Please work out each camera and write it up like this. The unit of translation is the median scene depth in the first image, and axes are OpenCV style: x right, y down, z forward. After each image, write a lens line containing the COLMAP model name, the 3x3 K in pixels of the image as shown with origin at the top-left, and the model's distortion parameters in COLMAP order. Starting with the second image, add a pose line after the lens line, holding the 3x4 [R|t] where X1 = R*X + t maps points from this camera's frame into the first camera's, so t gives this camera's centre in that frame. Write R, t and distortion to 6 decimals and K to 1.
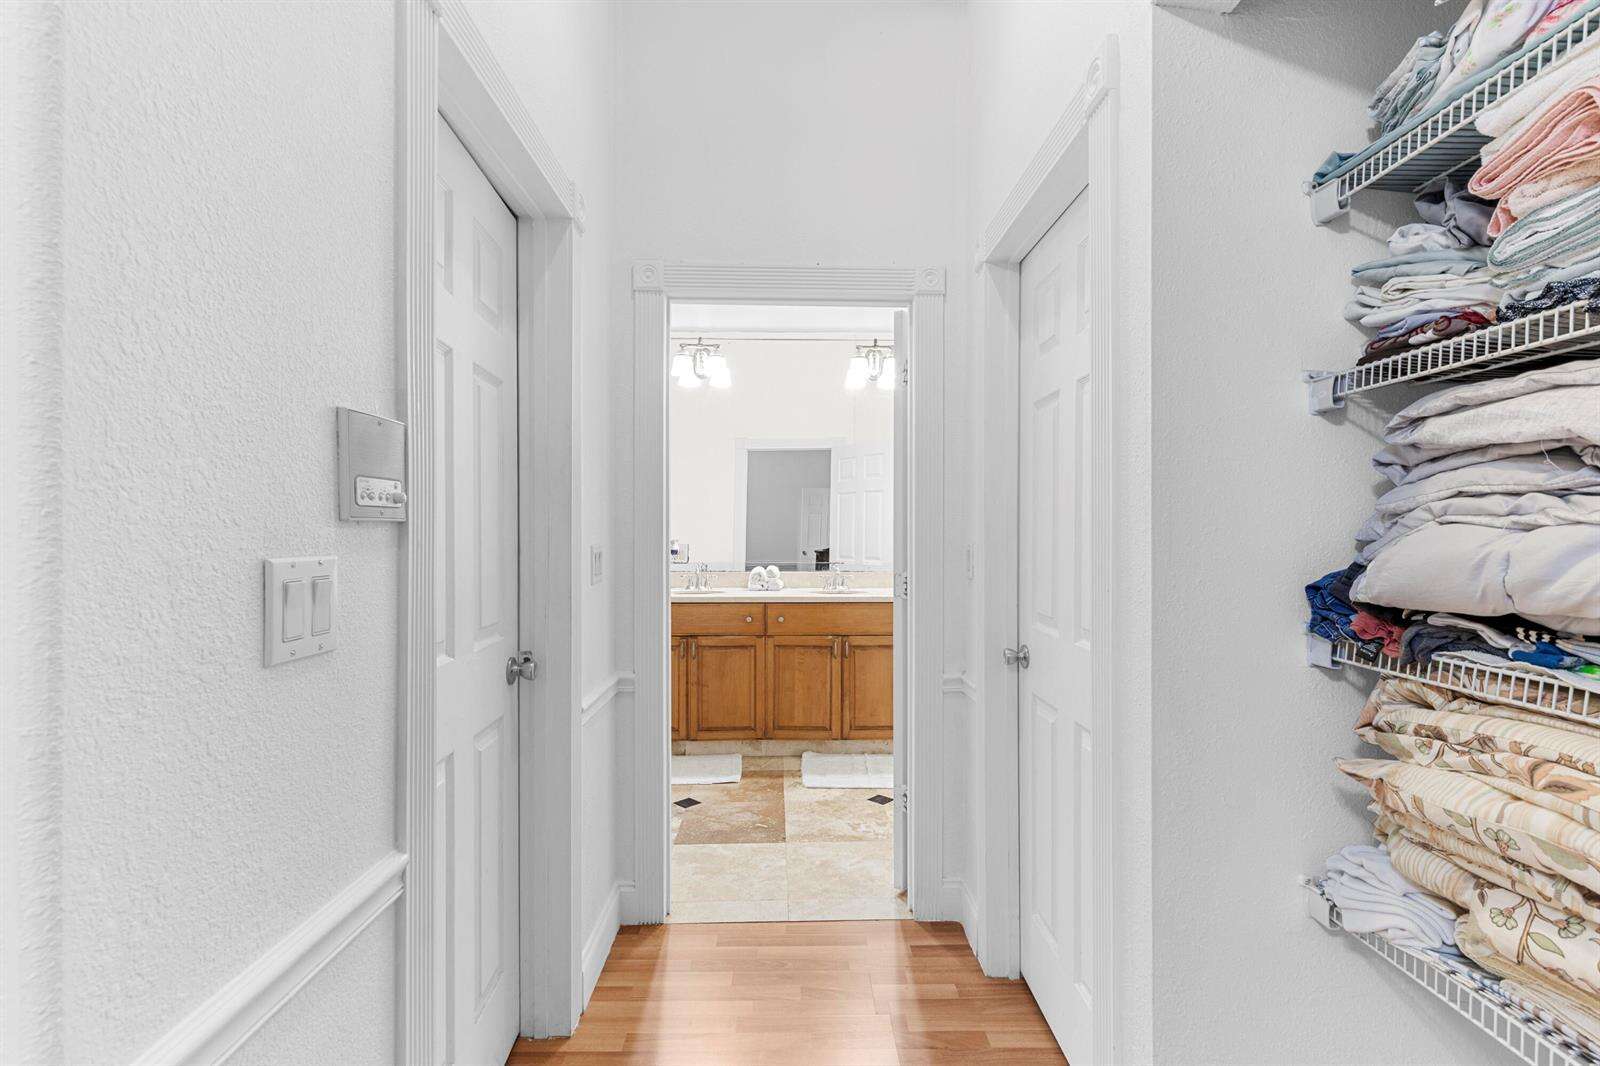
lens RADIAL K [[720.0, 0, 800.3], [0, 720.0, 530.5], [0, 0, 1]] dist [0.008458, -0.003326]
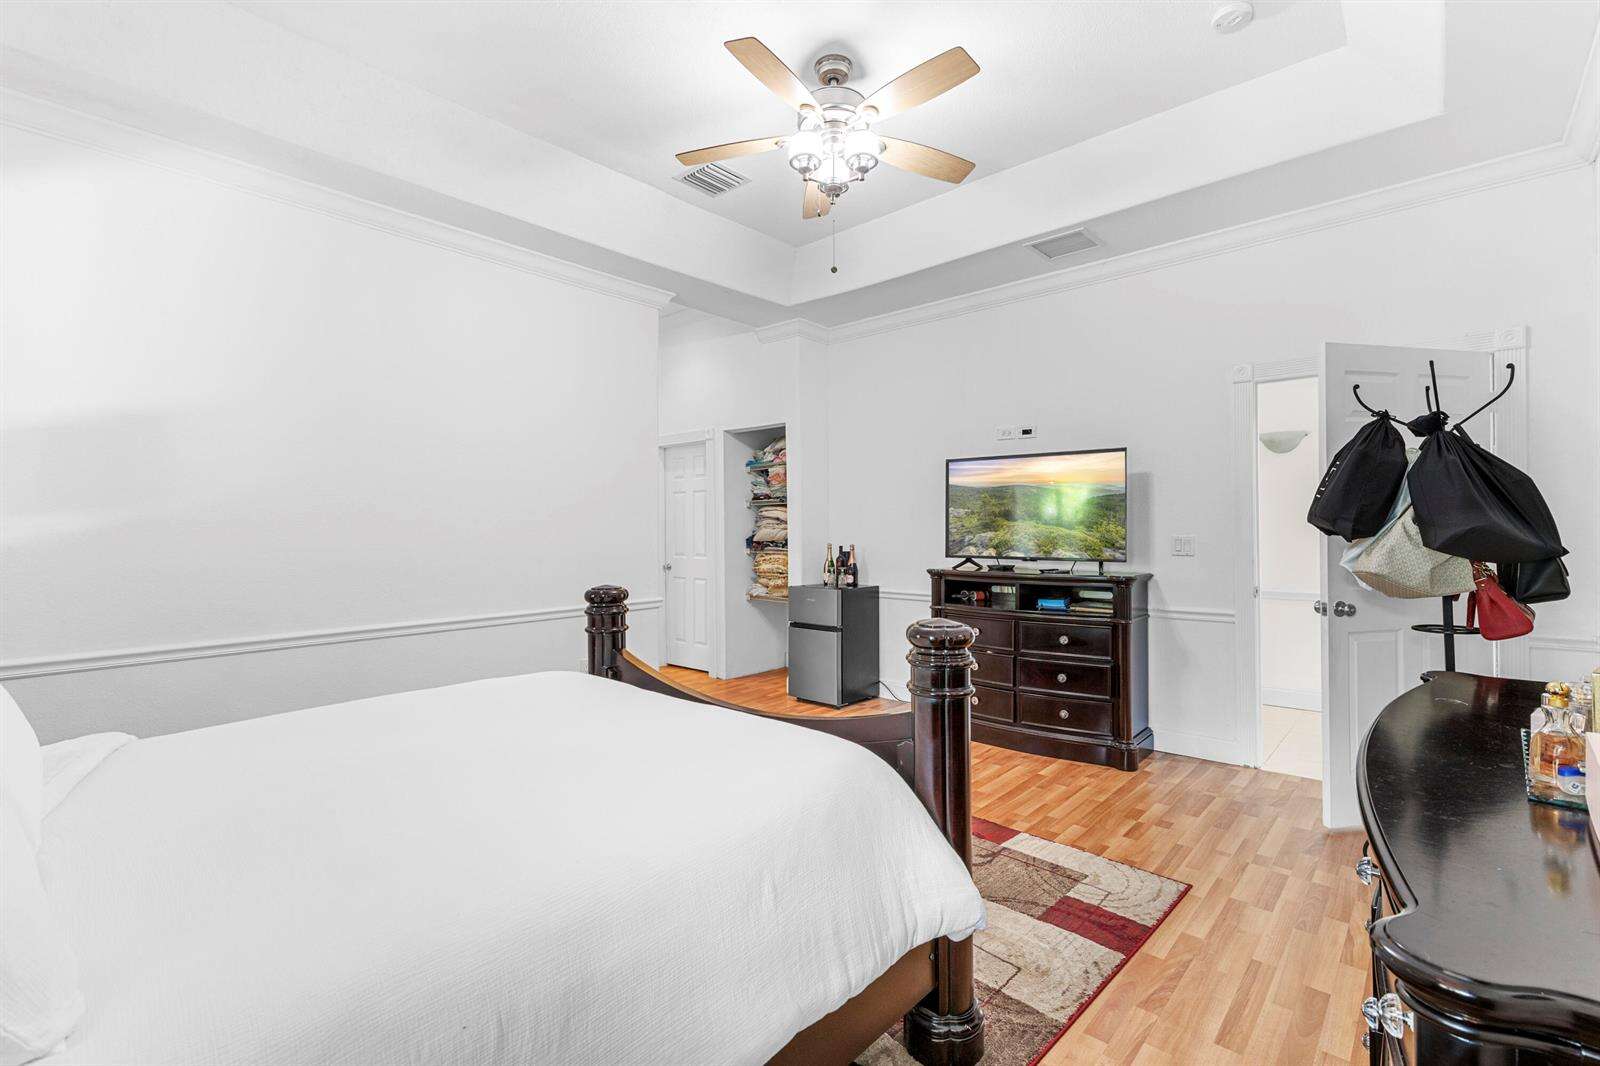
lens RADIAL K [[720.0, 0, 793.0], [0, 720.0, 535.3], [0, 0, 1]] dist [0.008458, -0.003326]
pose [[0.680737, -0.001783, 0.732526, -3.108276], [0.003337, 0.999994, -0.000668, 0.050985], [-0.732521, 0.002899, 0.680739, -3.031335]]
